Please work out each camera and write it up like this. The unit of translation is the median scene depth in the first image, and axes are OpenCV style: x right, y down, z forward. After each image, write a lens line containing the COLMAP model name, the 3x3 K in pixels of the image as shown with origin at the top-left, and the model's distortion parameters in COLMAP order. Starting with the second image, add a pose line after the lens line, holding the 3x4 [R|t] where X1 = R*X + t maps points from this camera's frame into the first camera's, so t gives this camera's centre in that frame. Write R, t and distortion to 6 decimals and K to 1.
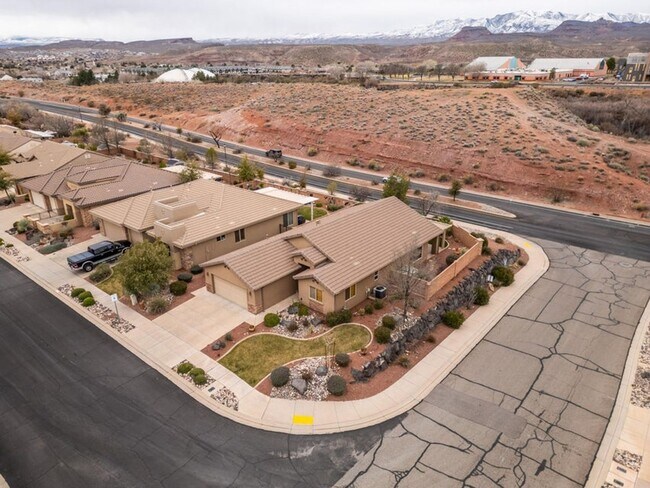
lens RADIAL K [[452.0, 0, 325.0], [0, 452.0, 244.0], [0, 0, 1]] dist [0.084457, -0.076279]
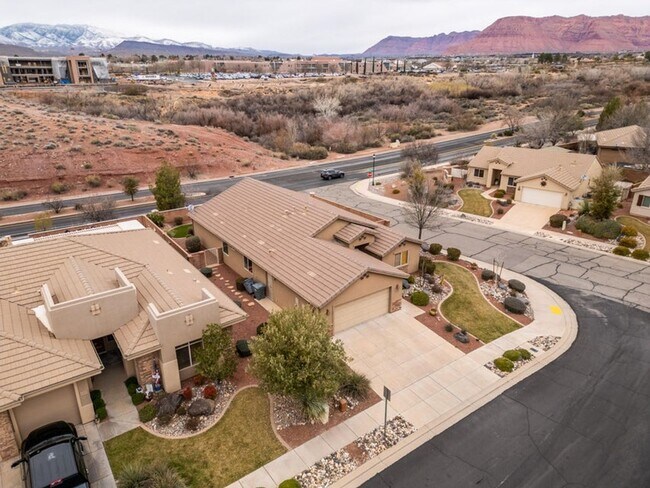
lens RADIAL K [[452.0, 0, 325.0], [0, 452.0, 244.0], [0, 0, 1]] dist [0.084457, -0.076279]
pose [[0.241086, -0.349081, 0.905550, -0.722393], [0.368293, 0.896183, 0.247420, -0.166890], [-0.897908, 0.273858, 0.344621, 0.649811]]
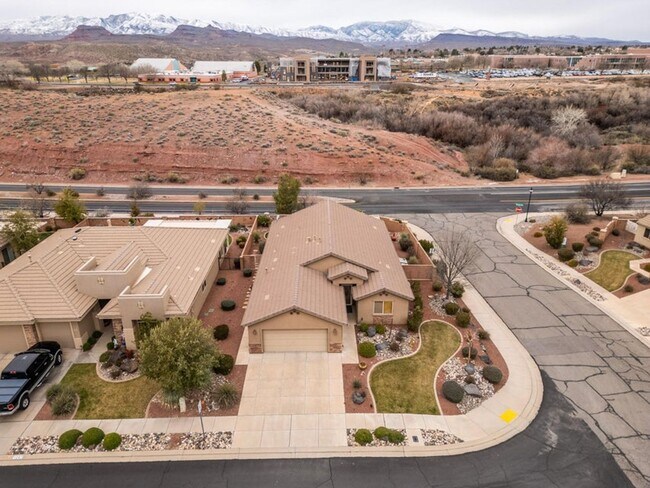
lens RADIAL K [[452.0, 0, 325.0], [0, 452.0, 244.0], [0, 0, 1]] dist [0.084457, -0.076279]
pose [[0.751241, -0.246377, 0.612320, -0.536629], [0.247984, 0.965108, 0.084082, -0.104714], [-0.611671, 0.088680, 0.786127, 0.246768]]
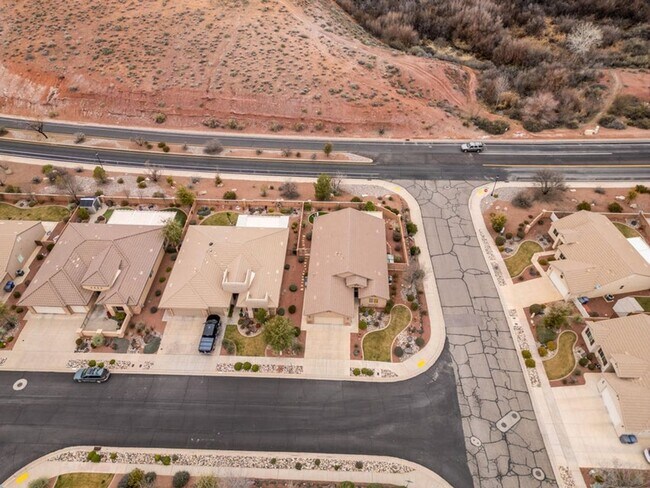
lens RADIAL K [[452.0, 0, 325.0], [0, 452.0, 244.0], [0, 0, 1]] dist [0.084457, -0.076279]
pose [[0.791719, -0.432099, 0.431824, -0.713762], [0.230042, 0.865729, 0.444515, -0.783390], [-0.565917, -0.252593, 0.784815, -0.241798]]
